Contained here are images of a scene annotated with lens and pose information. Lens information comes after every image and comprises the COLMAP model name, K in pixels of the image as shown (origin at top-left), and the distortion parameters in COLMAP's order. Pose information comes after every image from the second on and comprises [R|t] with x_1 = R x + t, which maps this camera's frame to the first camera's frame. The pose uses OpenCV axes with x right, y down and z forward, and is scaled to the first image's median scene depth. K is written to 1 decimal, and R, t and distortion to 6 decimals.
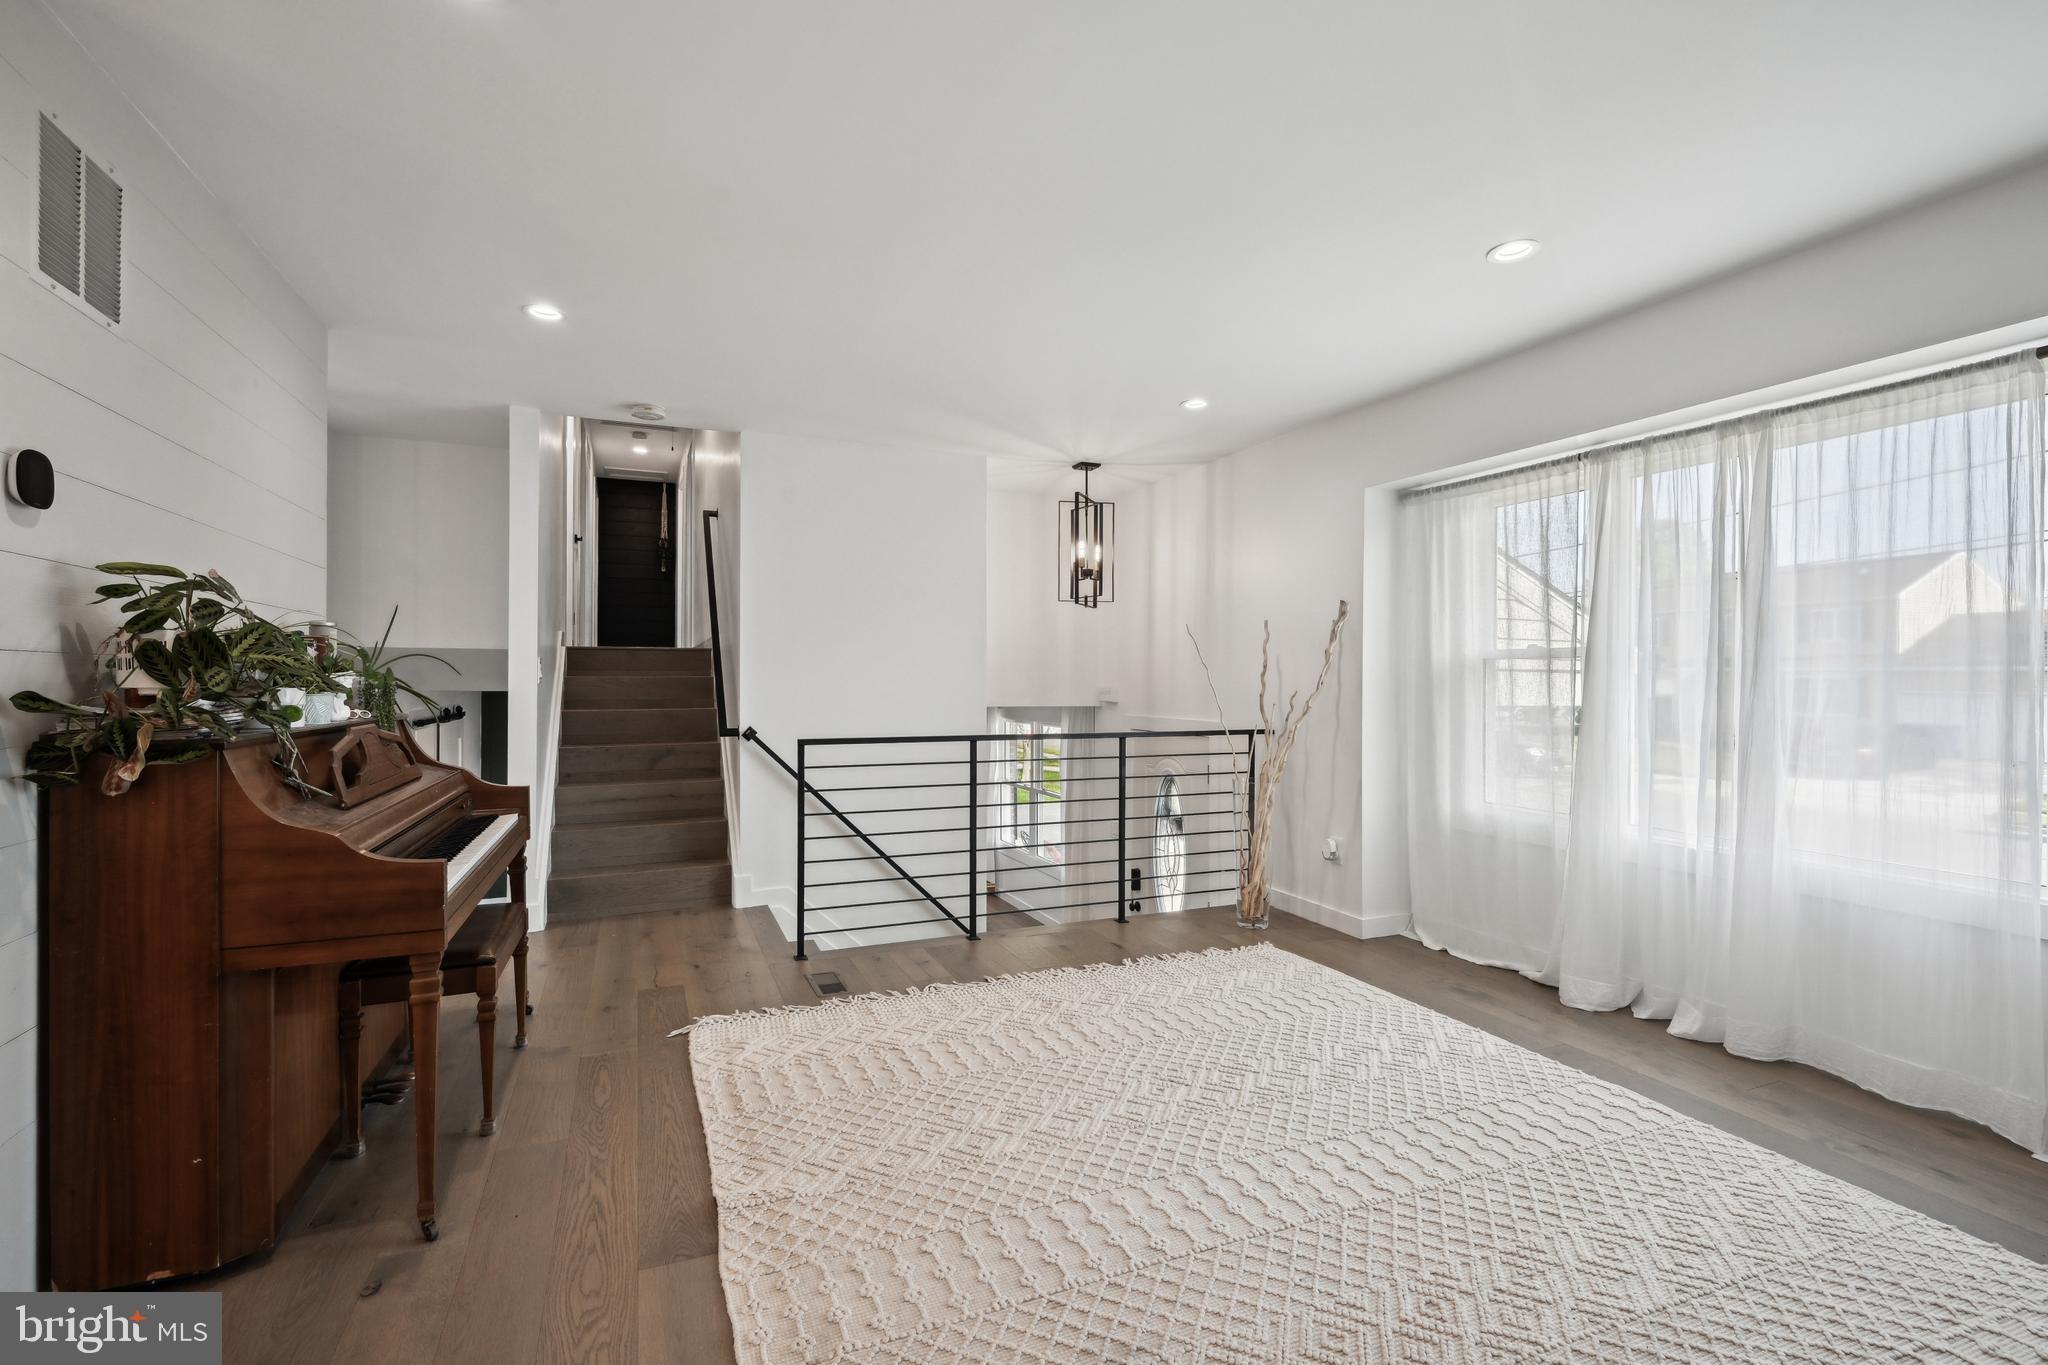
lens RADIAL K [[916.5, 0, 1017.8], [0, 916.5, 685.5], [0, 0, 1]] dist [-0.000784, 0.000014]
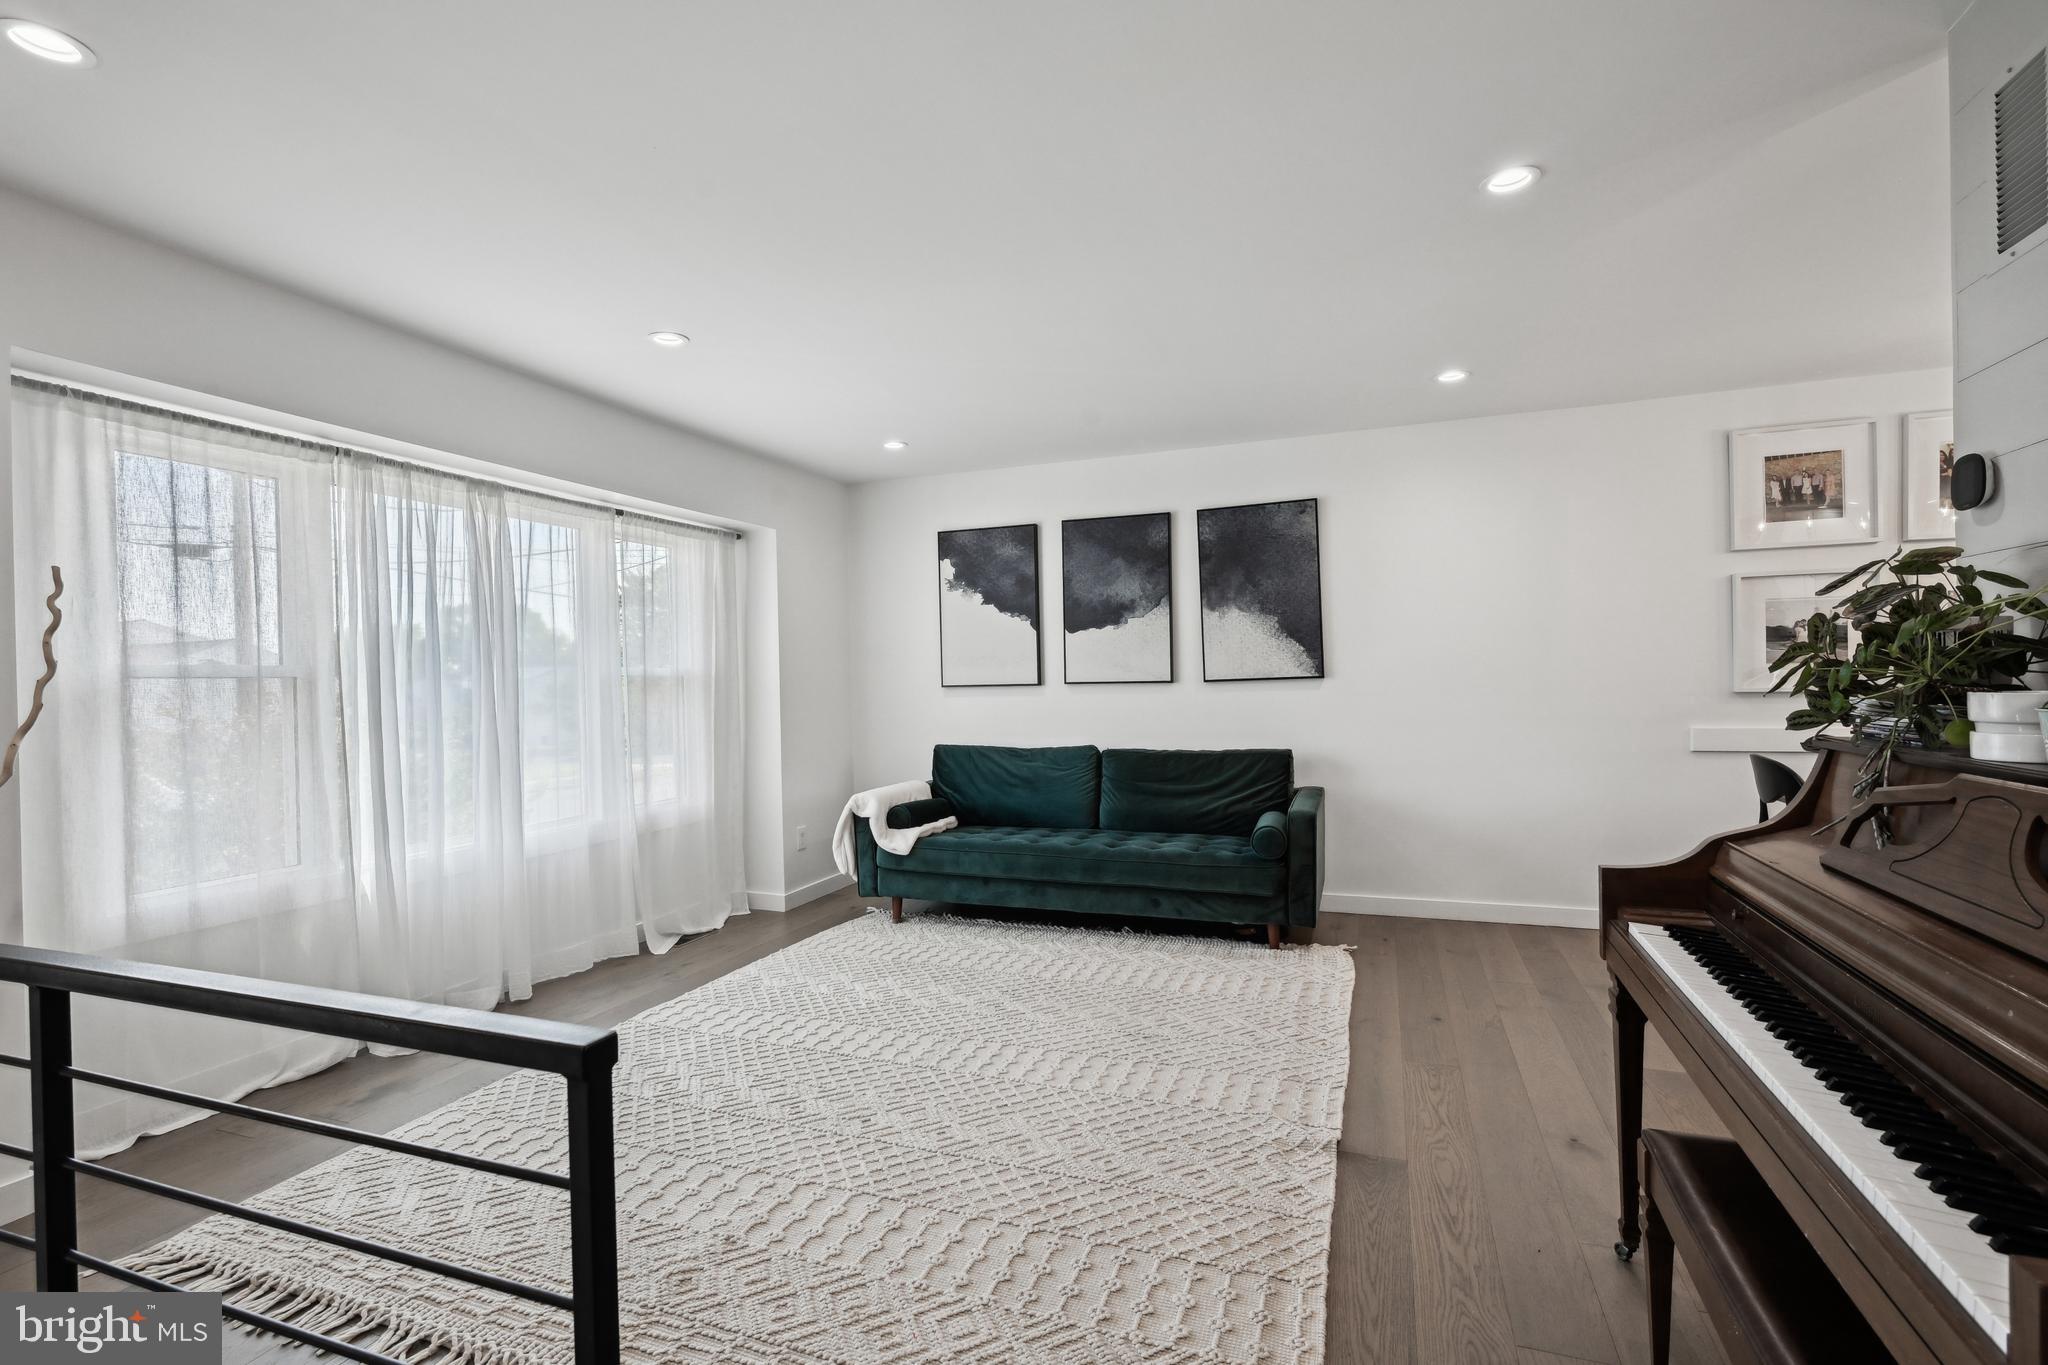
lens RADIAL K [[916.5, 0, 1030.2], [0, 916.5, 685.1], [0, 0, 1]] dist [-0.000784, 0.000014]
pose [[-0.730878, 0.012165, 0.682400, -0.567197], [0.025901, 0.999615, 0.009921, -0.017287], [-0.682017, 0.024925, -0.730912, 1.421887]]
